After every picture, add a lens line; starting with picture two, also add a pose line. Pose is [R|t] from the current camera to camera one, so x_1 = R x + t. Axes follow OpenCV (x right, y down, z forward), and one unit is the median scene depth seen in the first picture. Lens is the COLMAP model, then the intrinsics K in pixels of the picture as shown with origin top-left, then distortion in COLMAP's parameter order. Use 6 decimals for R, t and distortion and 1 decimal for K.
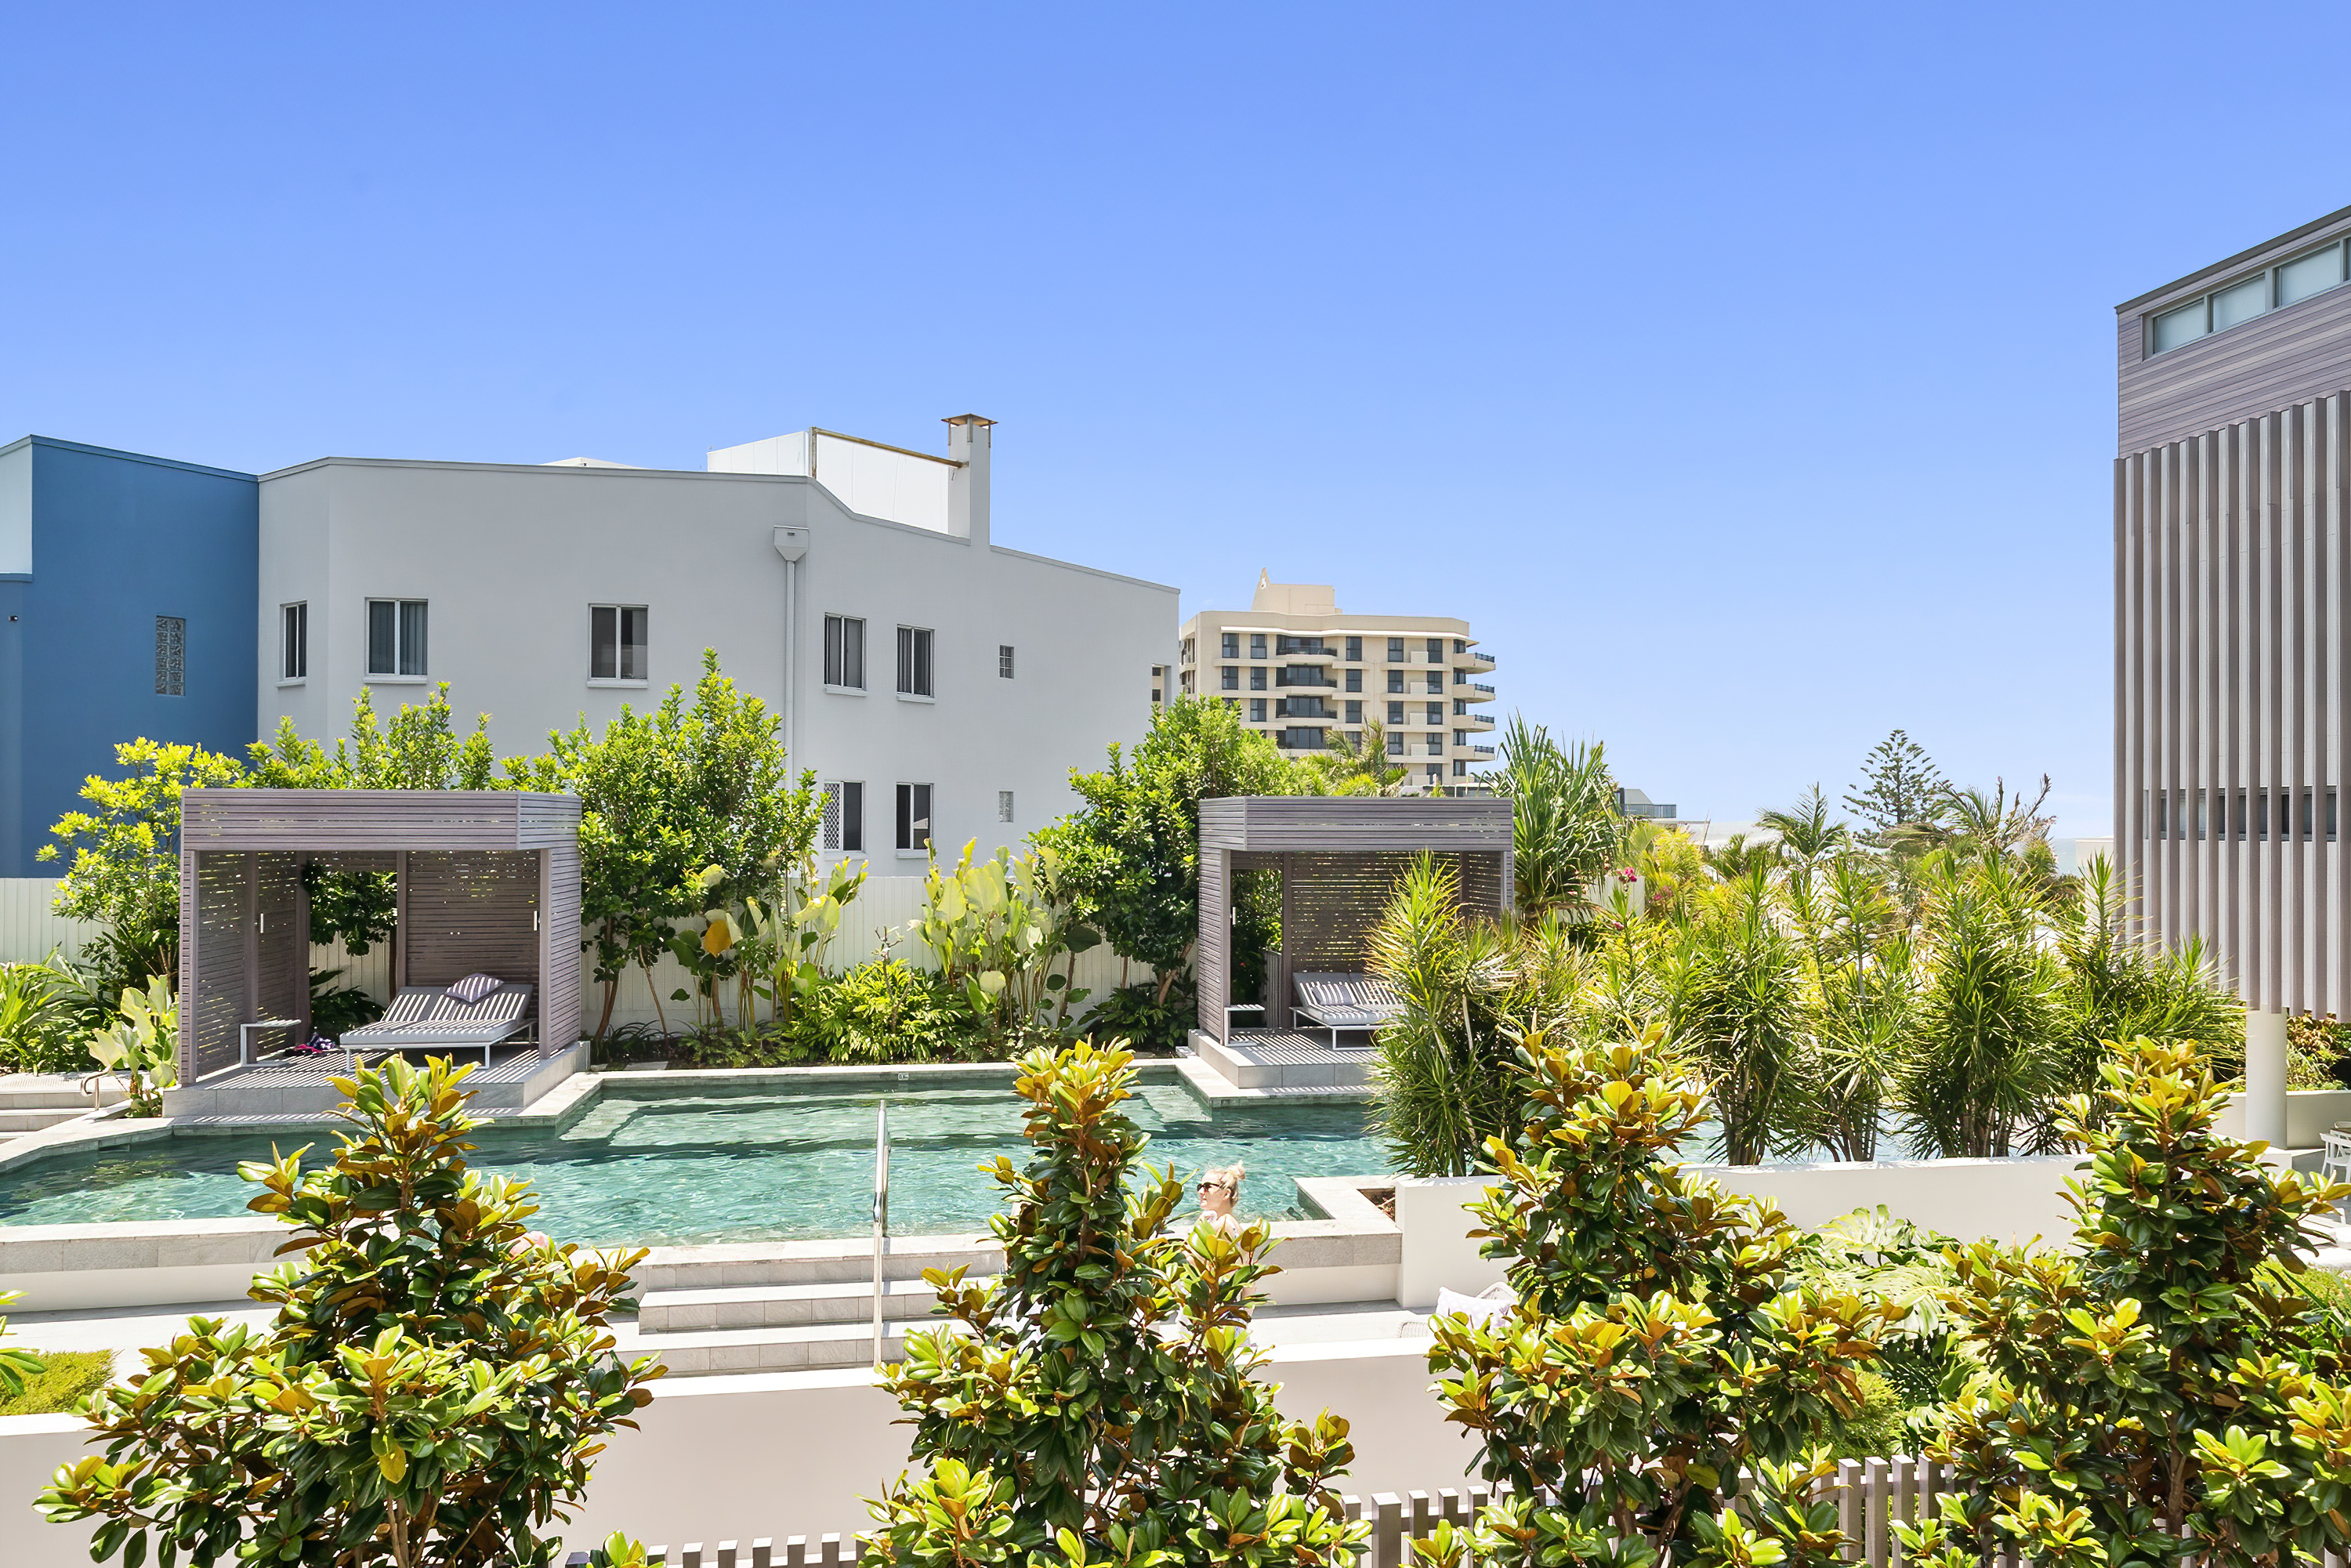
lens RADIAL K [[1460.4, 0, 1196.3], [0, 1460.4, 790.1], [0, 0, 1]] dist [-0.005063, -0.000212]
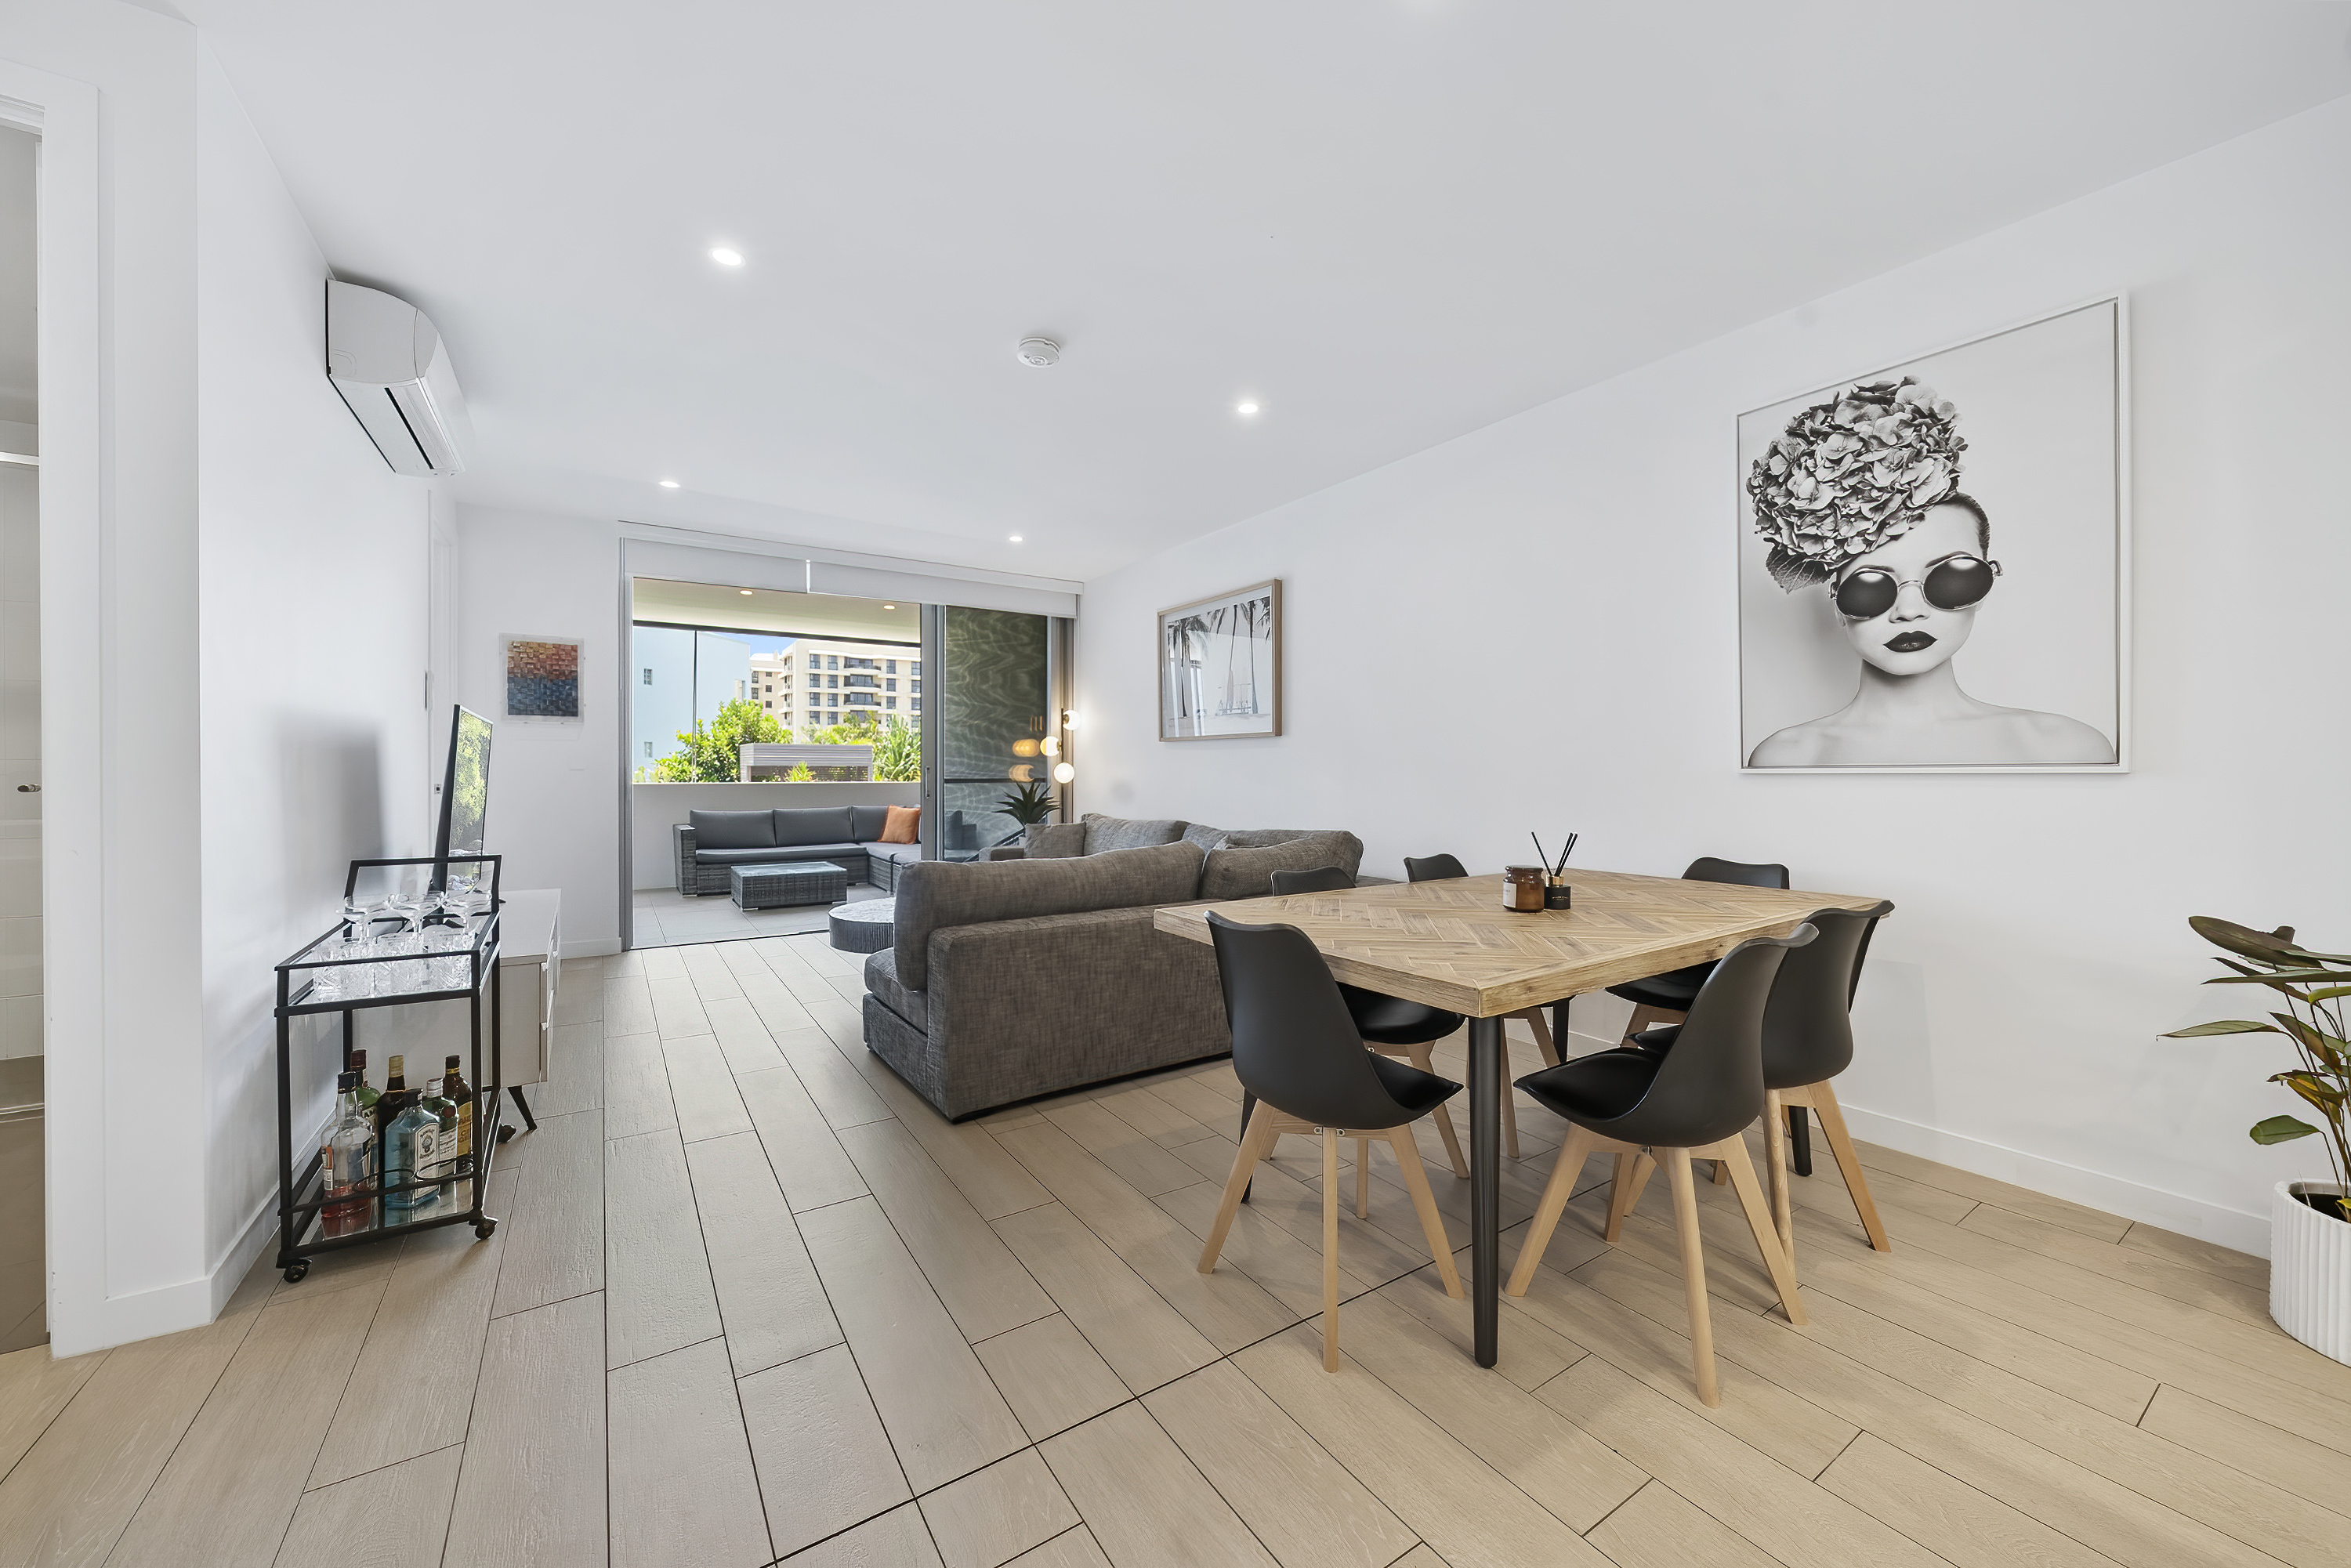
lens RADIAL K [[876.7, 0, 1169.2], [0, 876.7, 781.8], [0, 0, 1]] dist [-0.005753, -0.000747]
pose [[0.925648, -0.003024, 0.378374, 0.082969], [-0.010369, 0.999390, 0.033353, 0.008593], [-0.378244, -0.034796, 0.925052, -0.409285]]
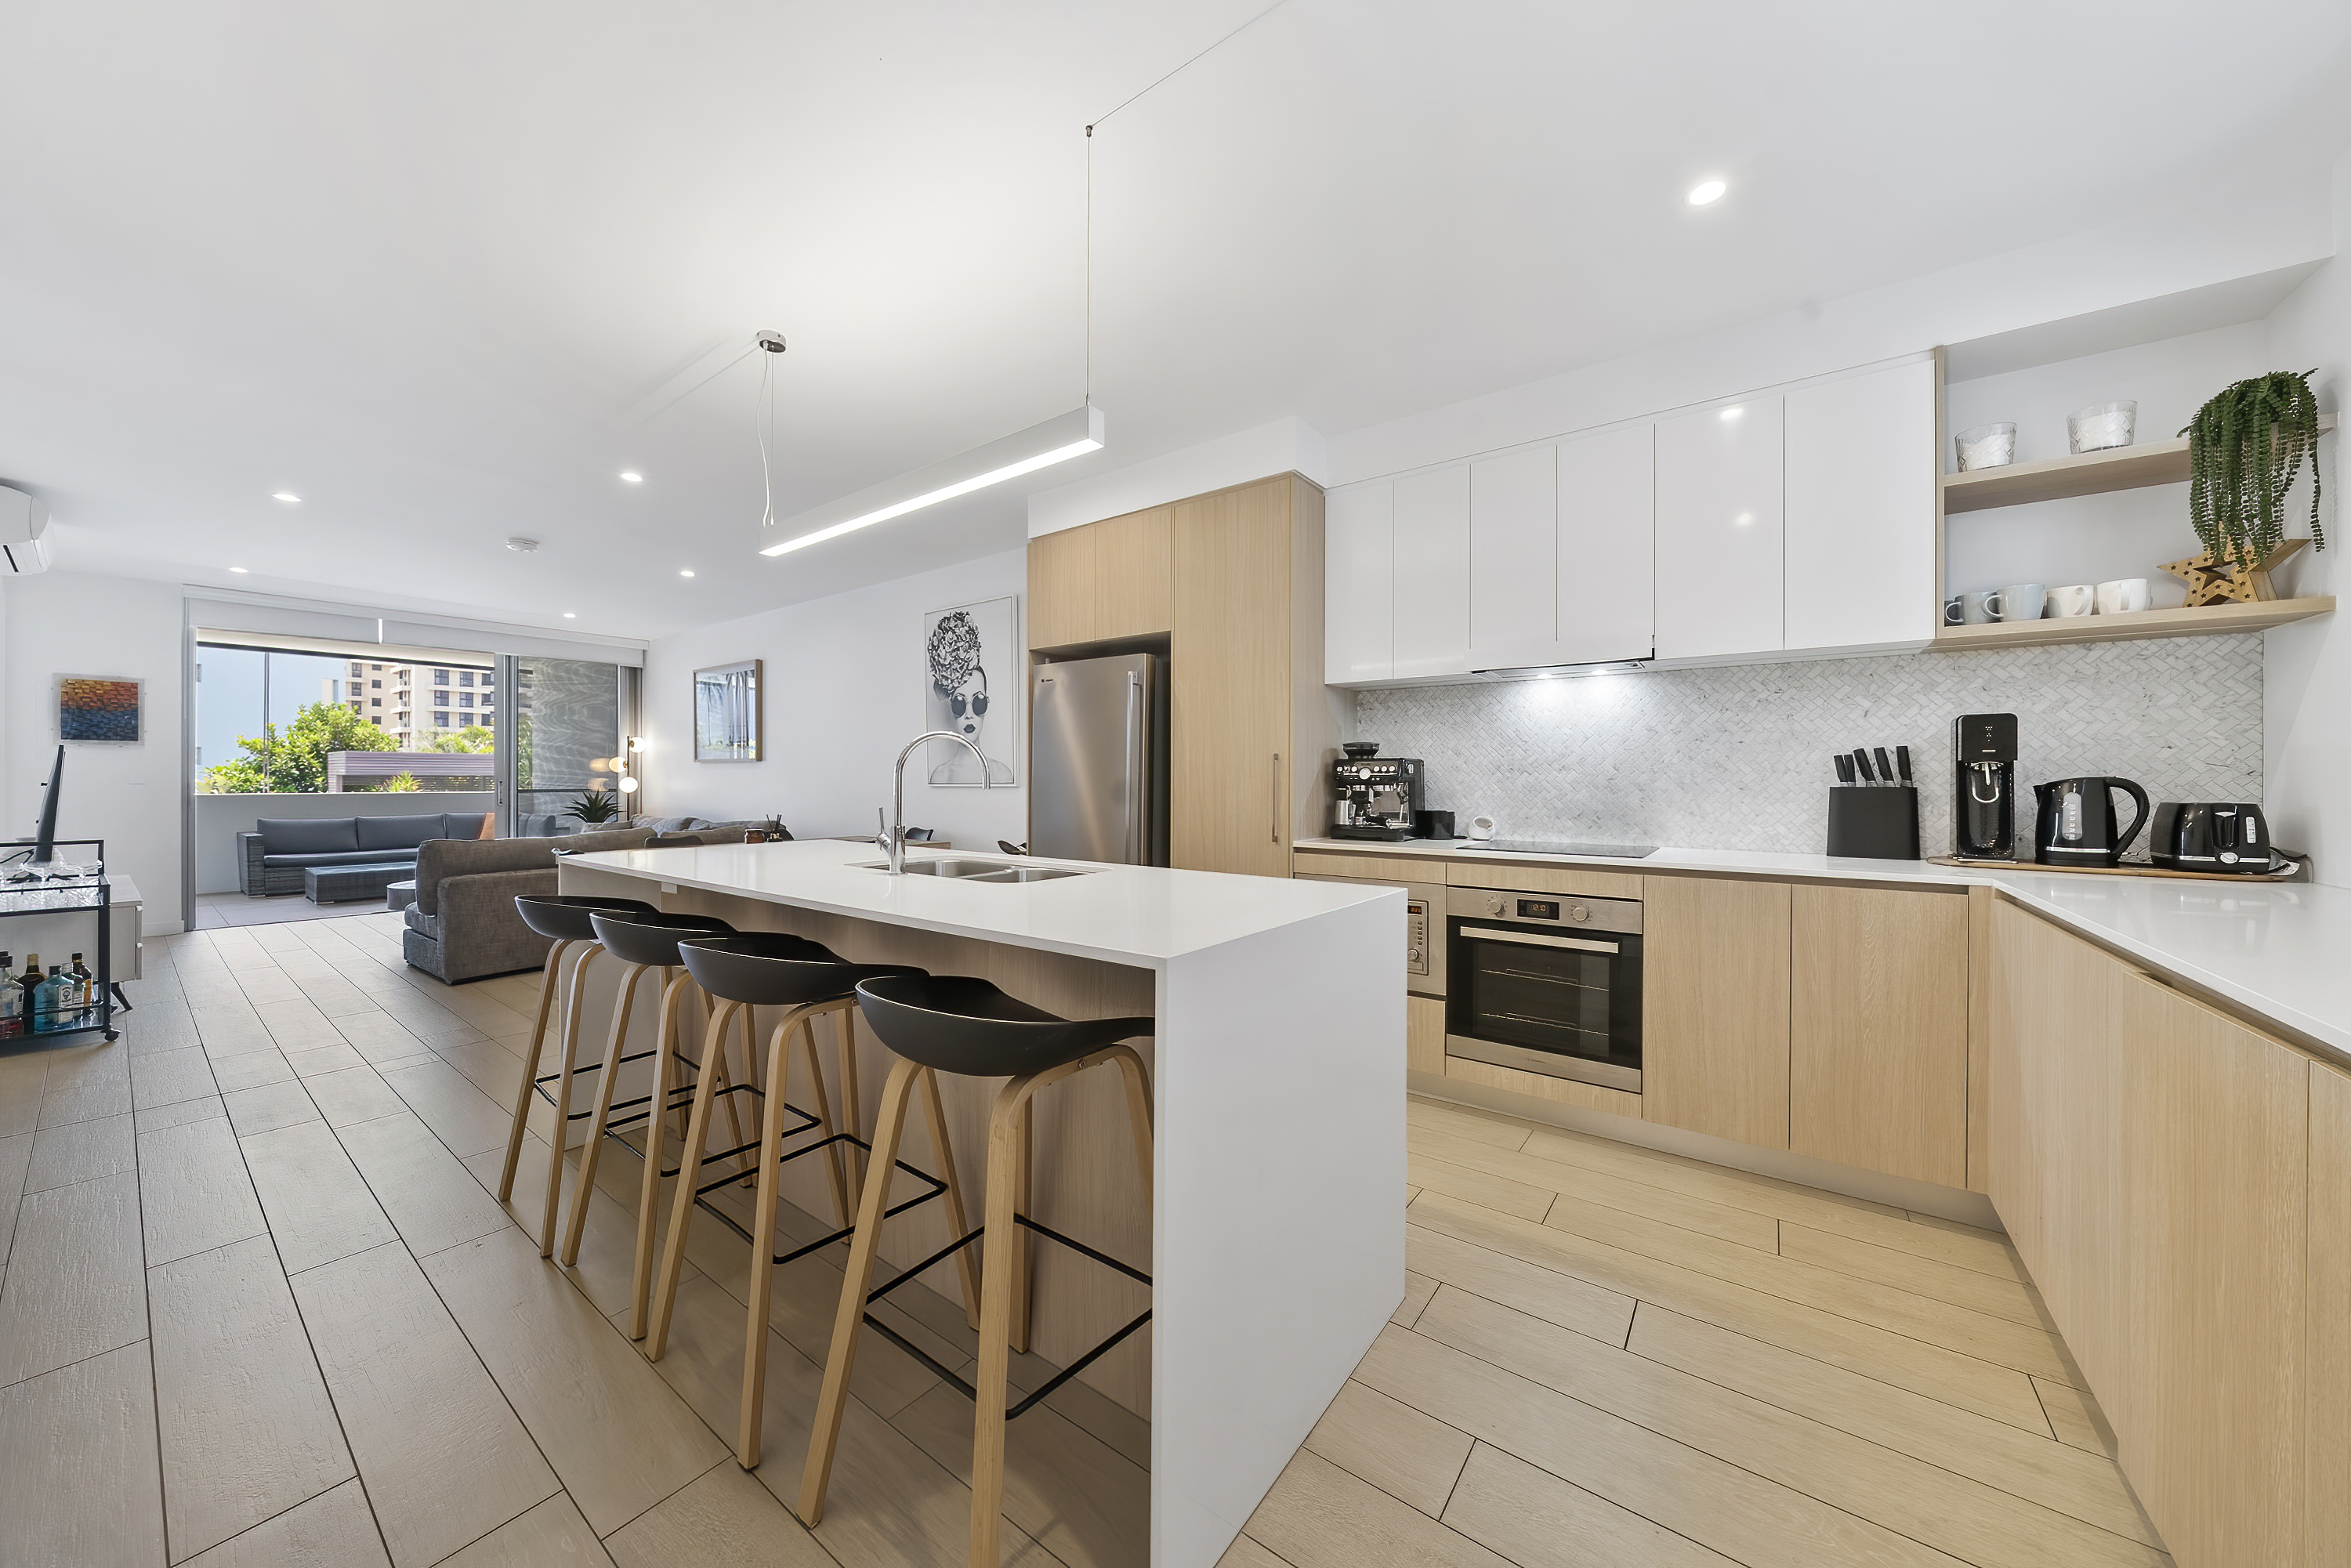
lens RADIAL K [[804.7, 0, 1176.7], [0, 804.7, 781.7], [0, 0, 1]] dist [-0.009886, 0.000694]
pose [[0.735016, -0.001363, 0.678048, 0.098396], [-0.016831, 0.999653, 0.020255, 0.003364], [-0.677840, -0.026300, 0.734739, -0.546212]]
